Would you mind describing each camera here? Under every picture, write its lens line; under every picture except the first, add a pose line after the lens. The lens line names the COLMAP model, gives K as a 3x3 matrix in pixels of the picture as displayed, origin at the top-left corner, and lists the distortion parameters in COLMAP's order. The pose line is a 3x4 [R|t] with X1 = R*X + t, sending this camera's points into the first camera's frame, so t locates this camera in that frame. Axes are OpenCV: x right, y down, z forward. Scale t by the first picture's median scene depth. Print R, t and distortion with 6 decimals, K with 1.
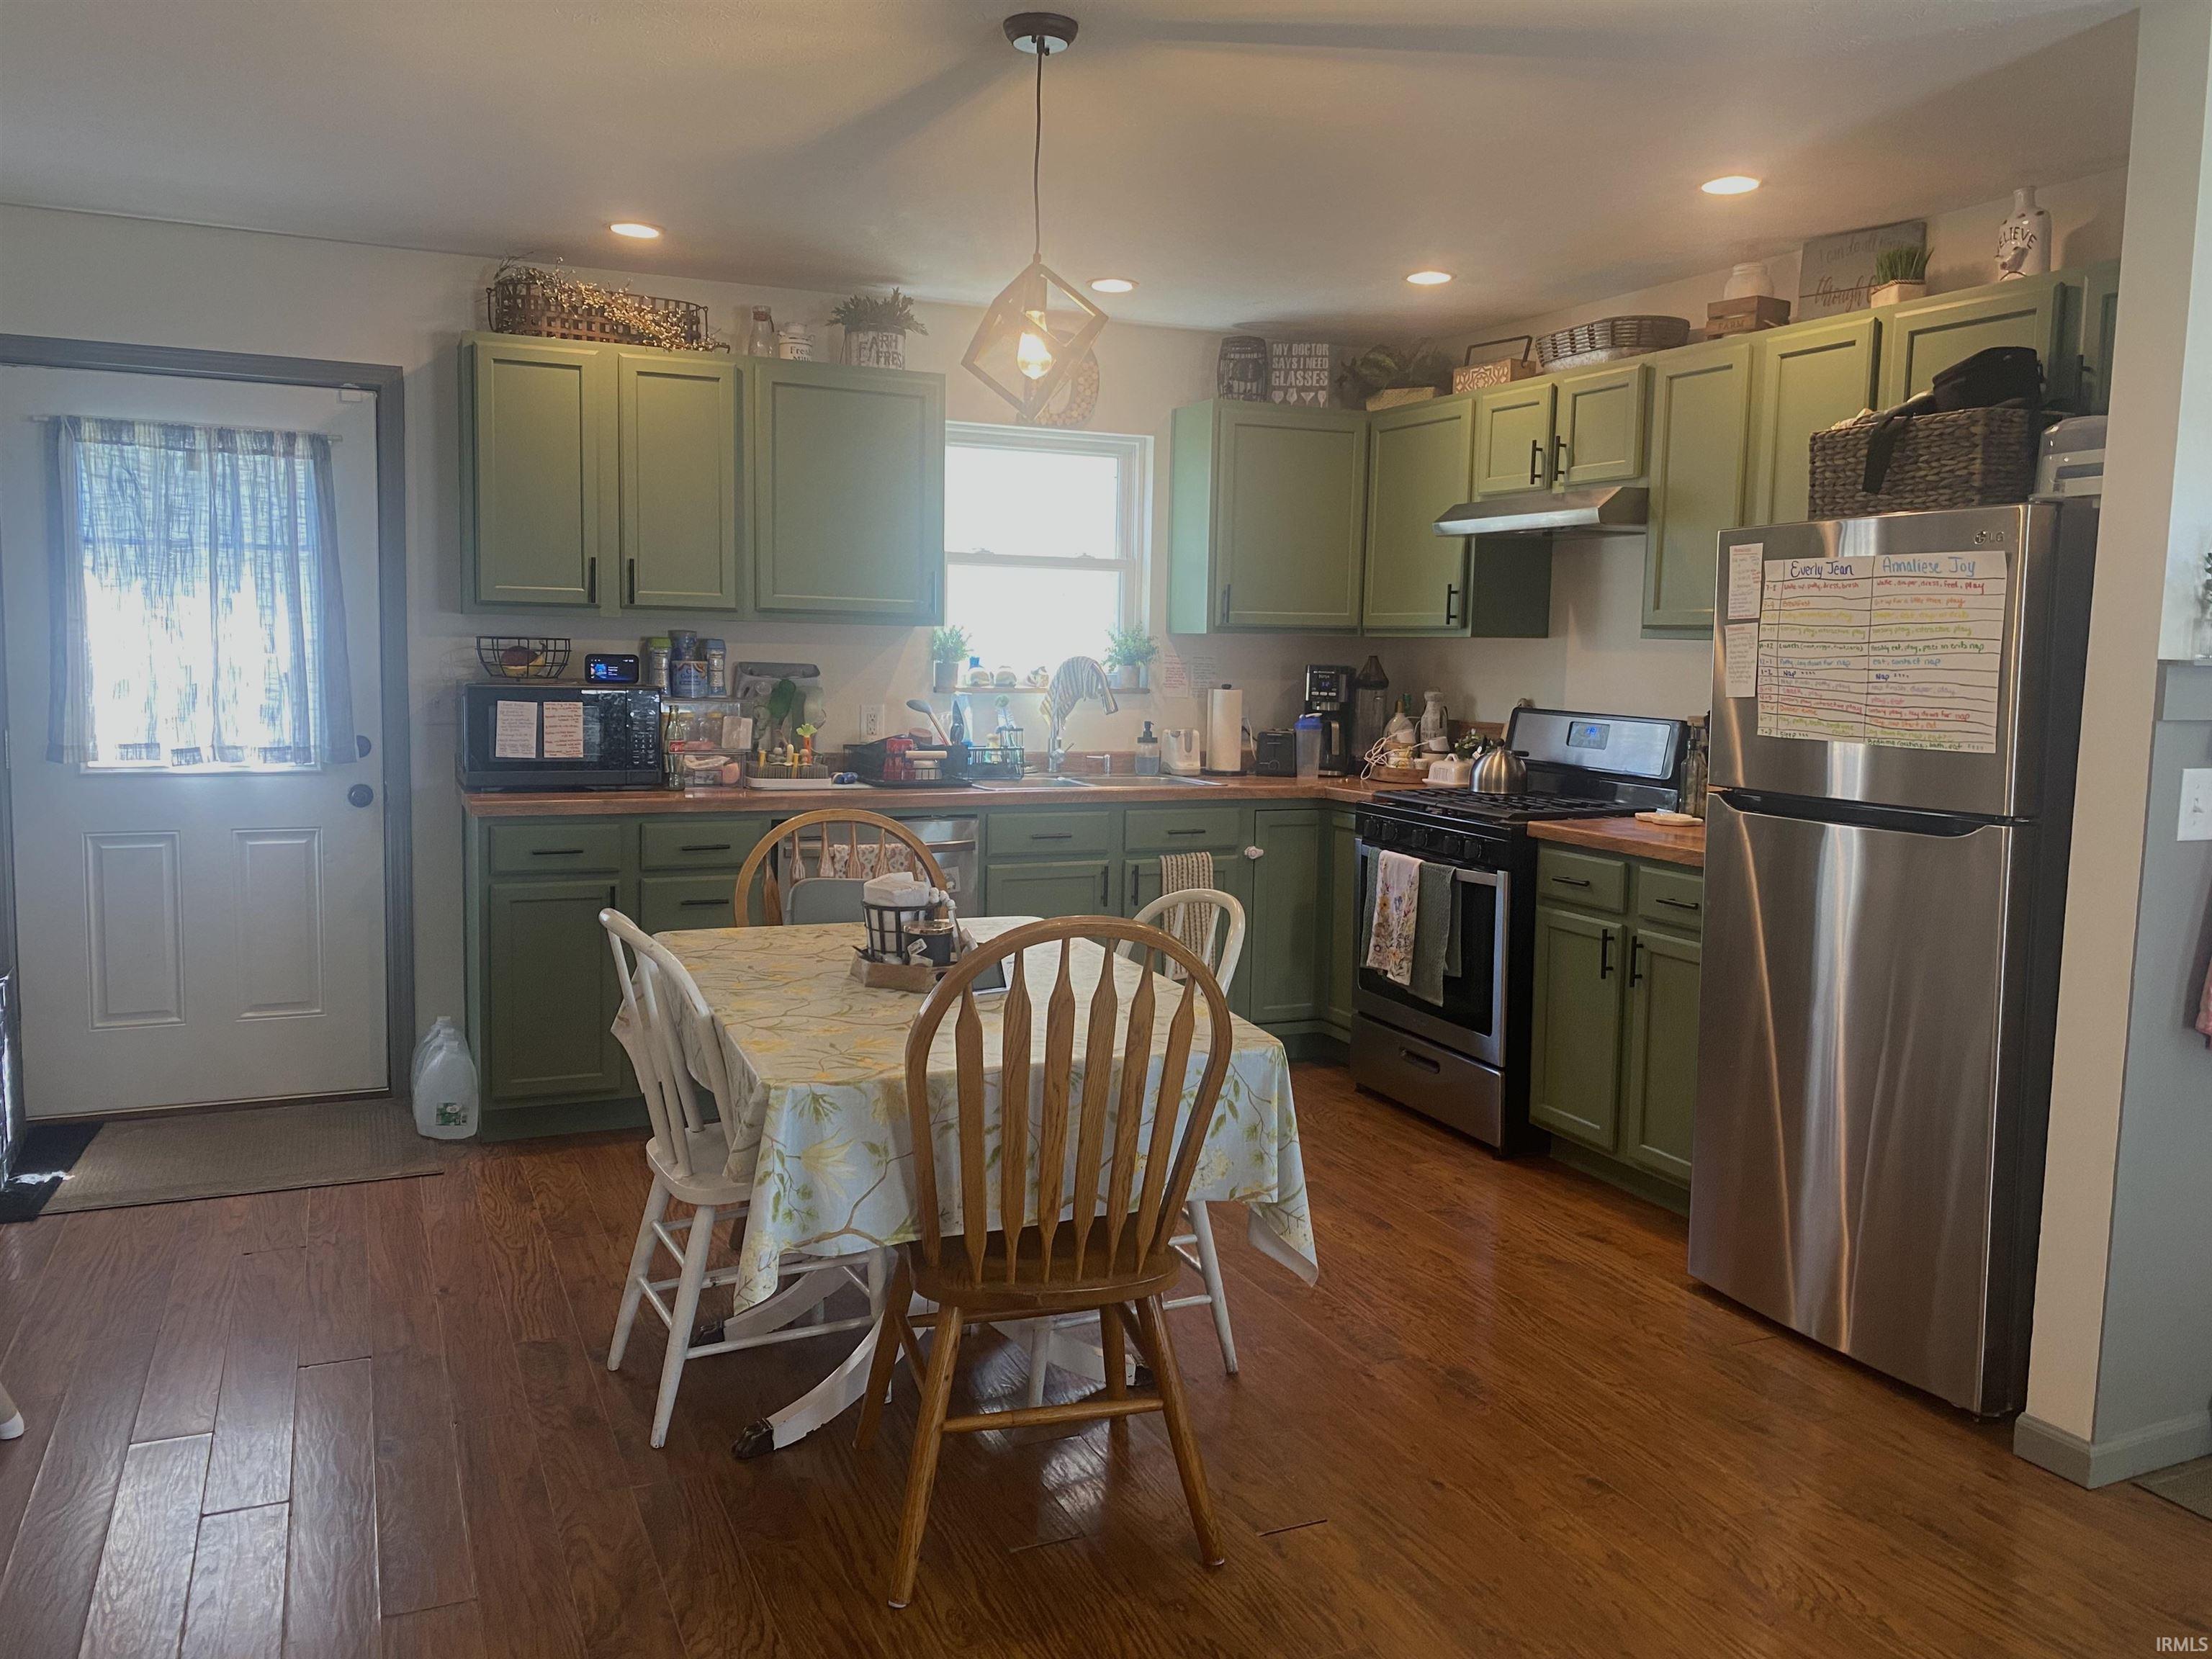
lens RADIAL K [[1692.5, 0, 1106.0], [0, 1692.5, 829.5], [0, 0, 1]] dist [0.077899, -0.088602]
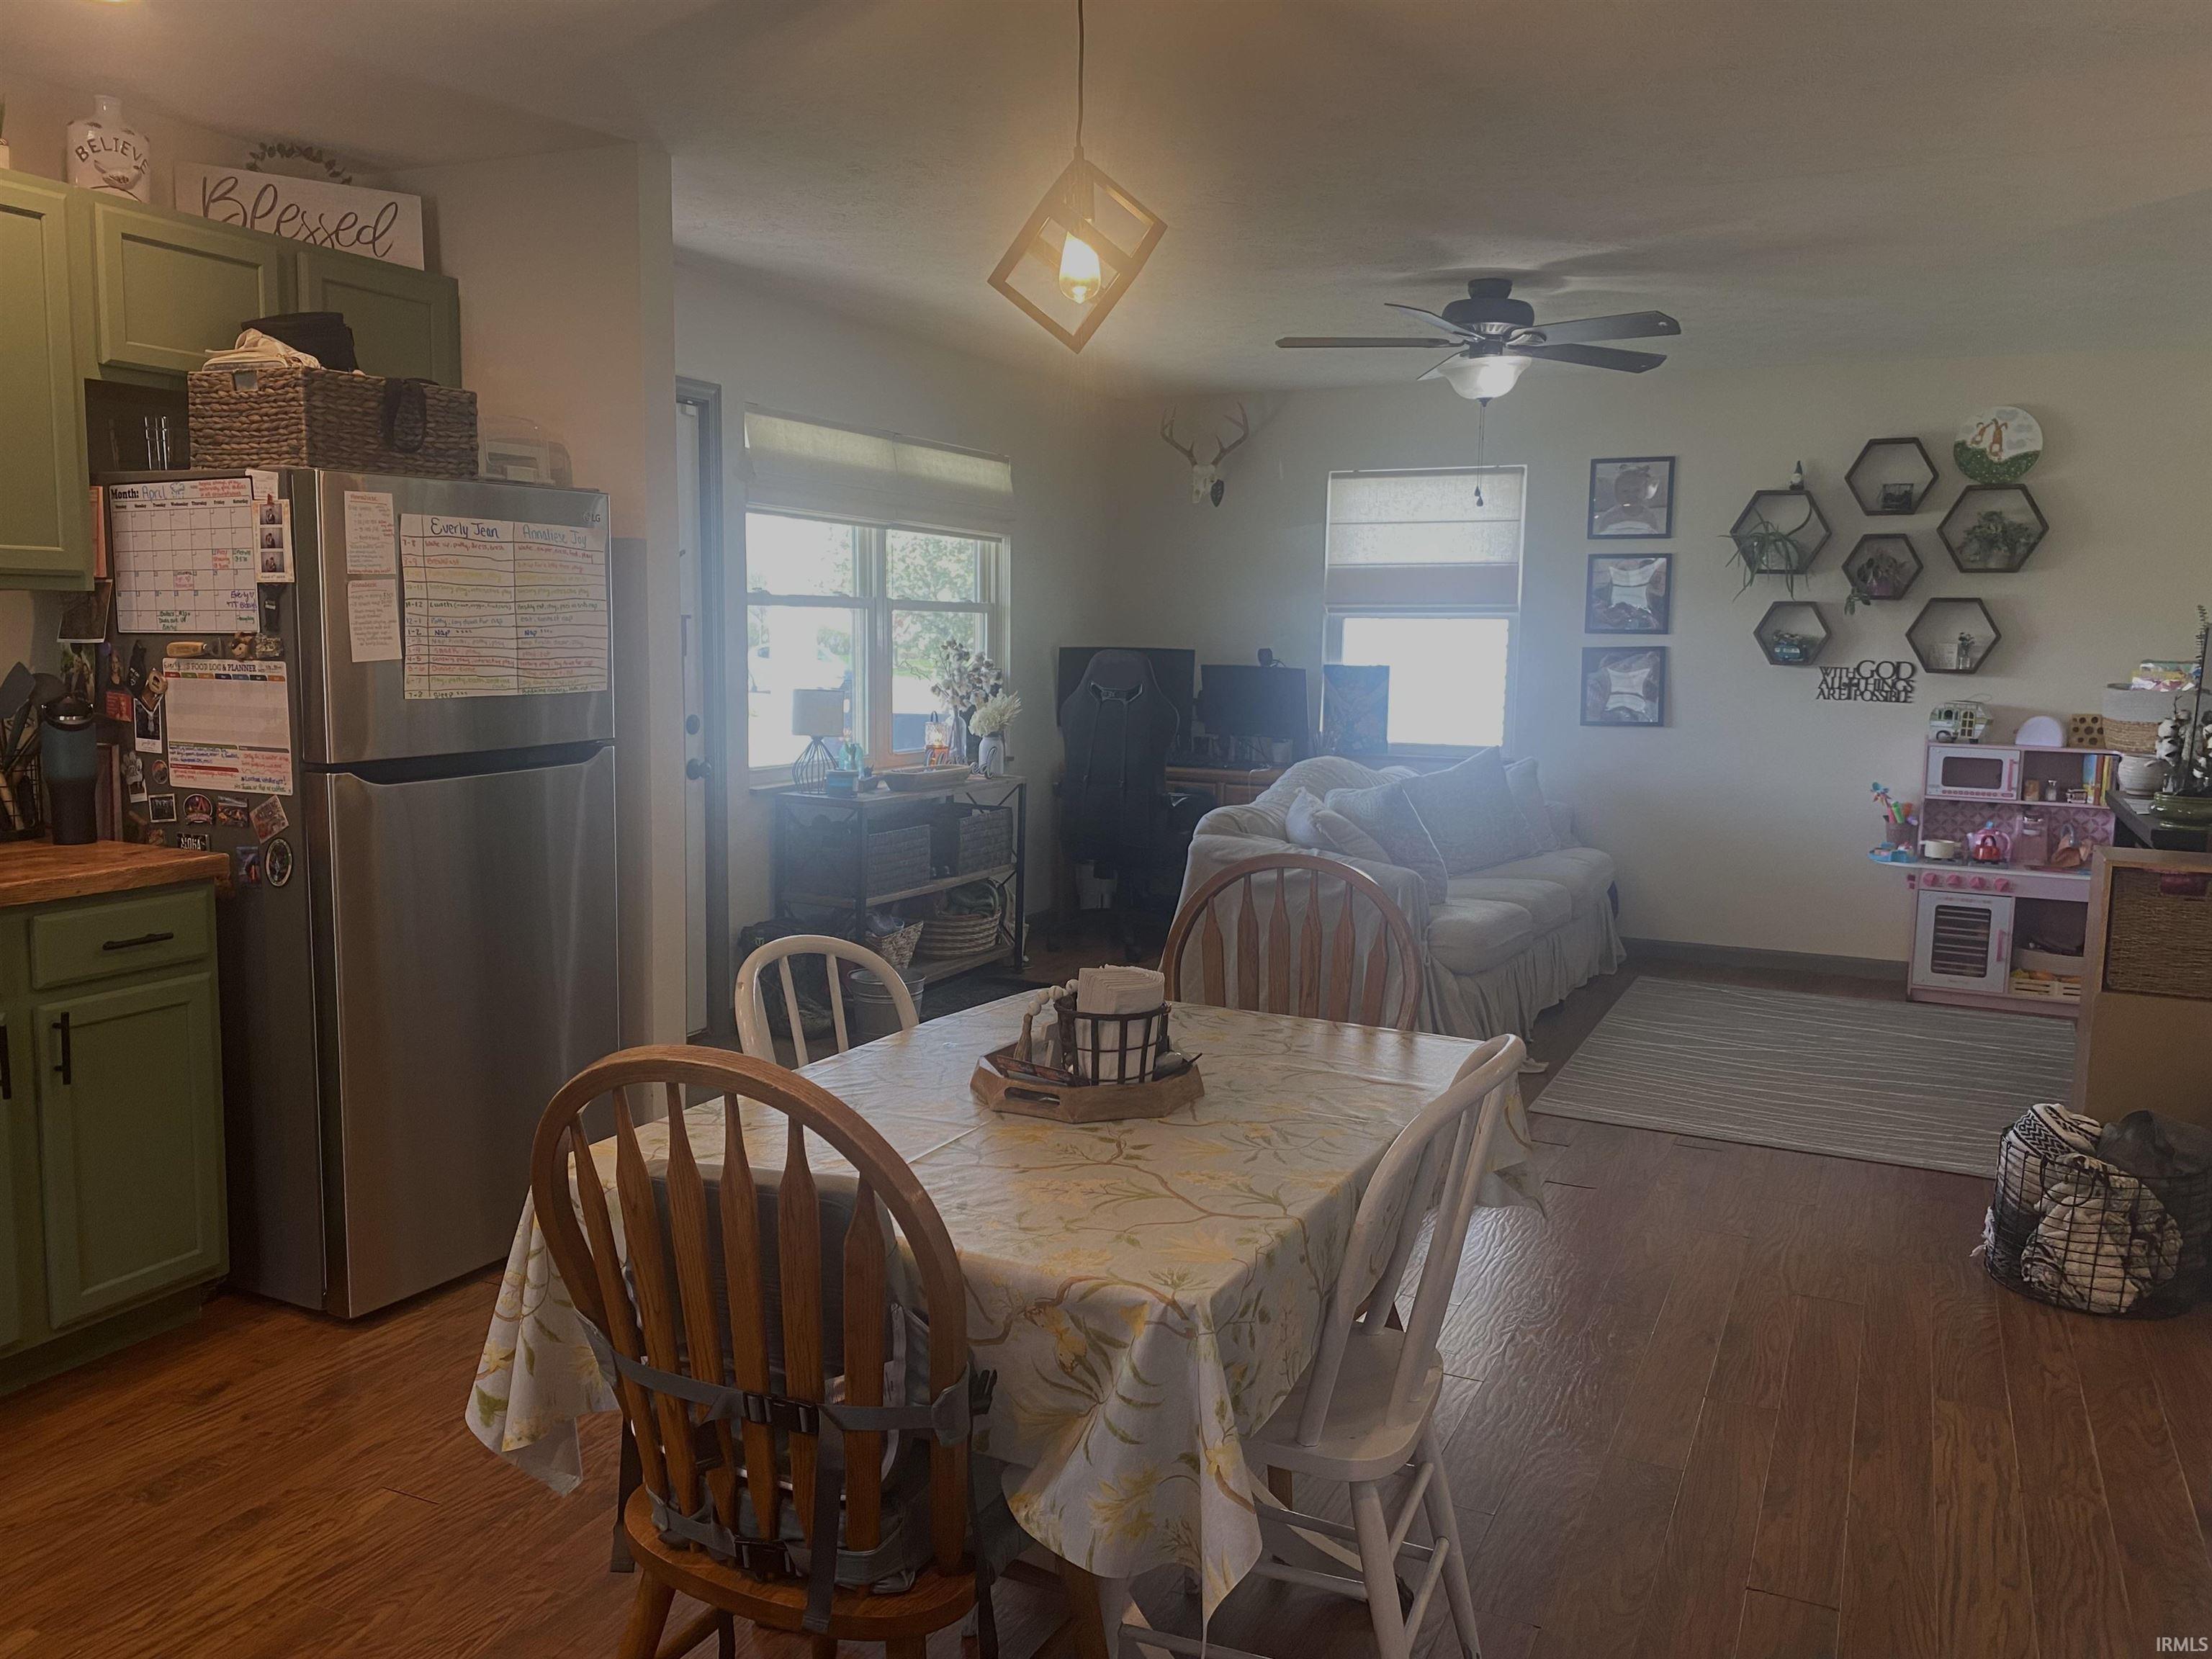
lens RADIAL K [[1641.5, 0, 1106.0], [0, 1641.5, 829.5], [0, 0, 1]] dist [0.041512, -0.077087]
pose [[-0.638828, -0.124517, 0.759207, -0.405970], [0.061420, 0.975412, 0.211658, -0.110828], [-0.766894, 0.181844, -0.615472, 0.919579]]
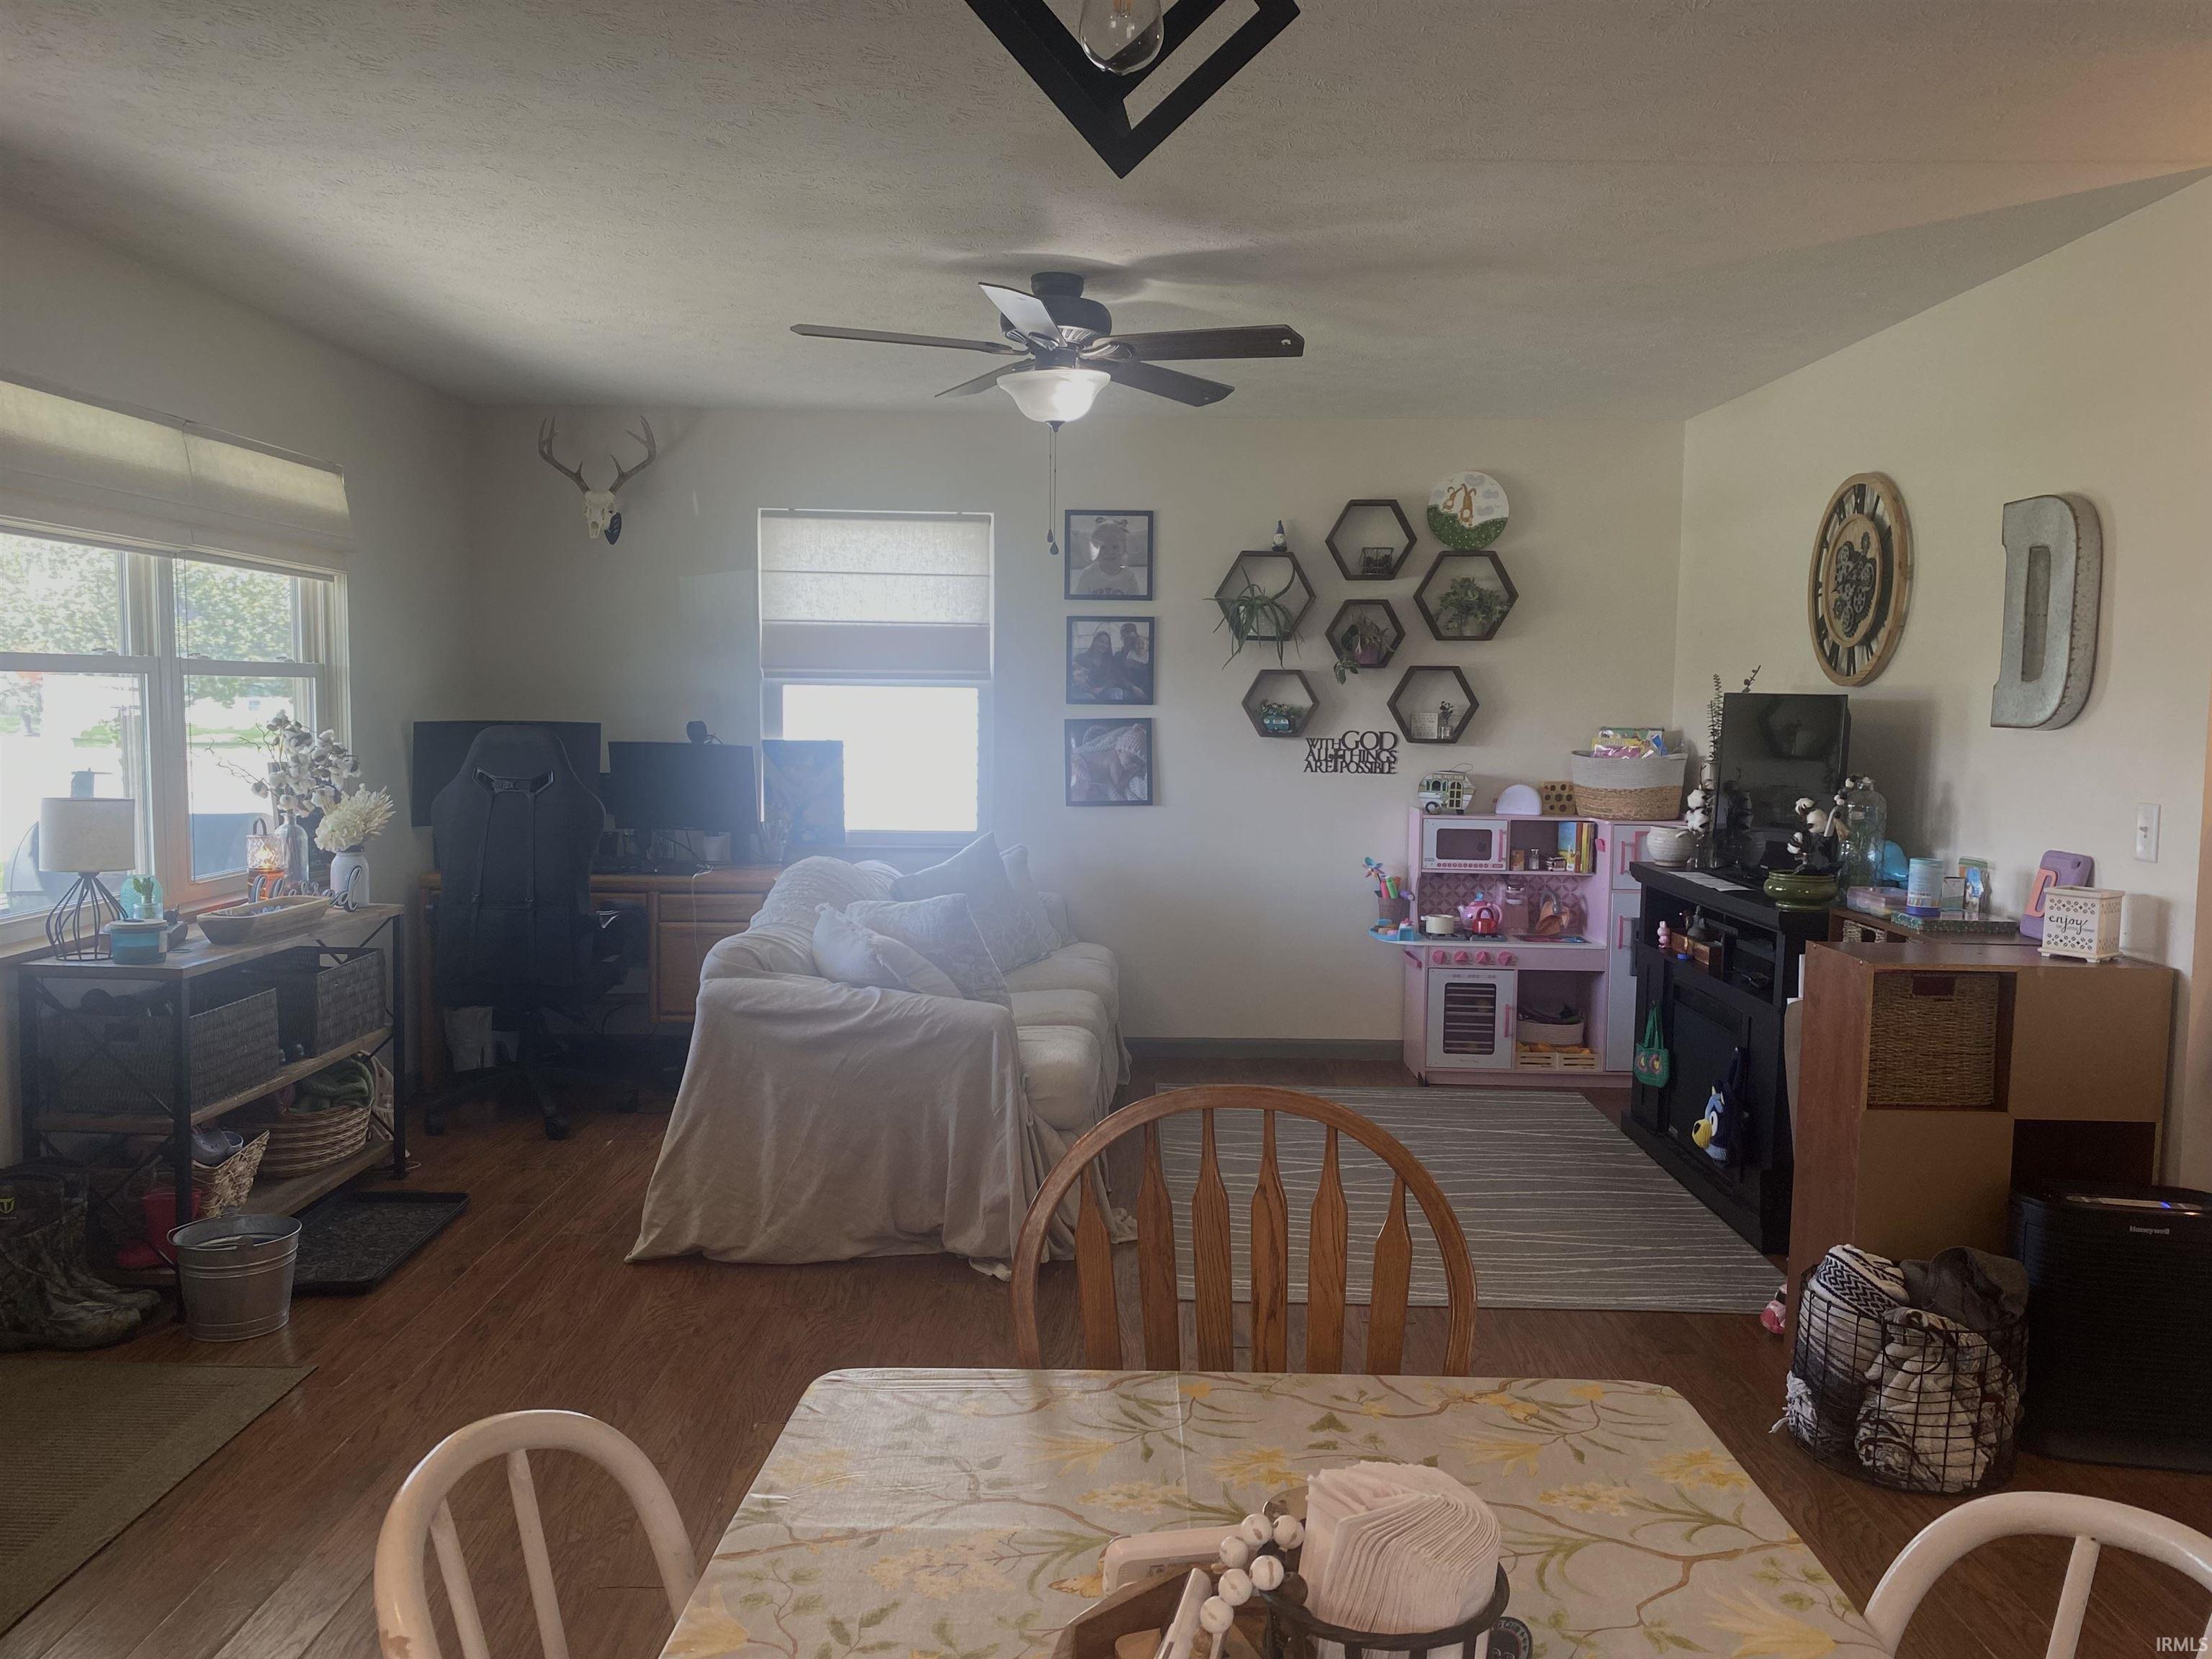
lens RADIAL K [[1653.7, 0, 1118.1], [0, 1653.7, 841.1], [0, 0, 1]] dist [0.095416, -0.163782]
pose [[-0.909784, -0.067858, 0.409498, -0.124017], [0.017258, 0.979509, 0.200657, -0.100714], [-0.414723, 0.189622, -0.889971, 0.833104]]
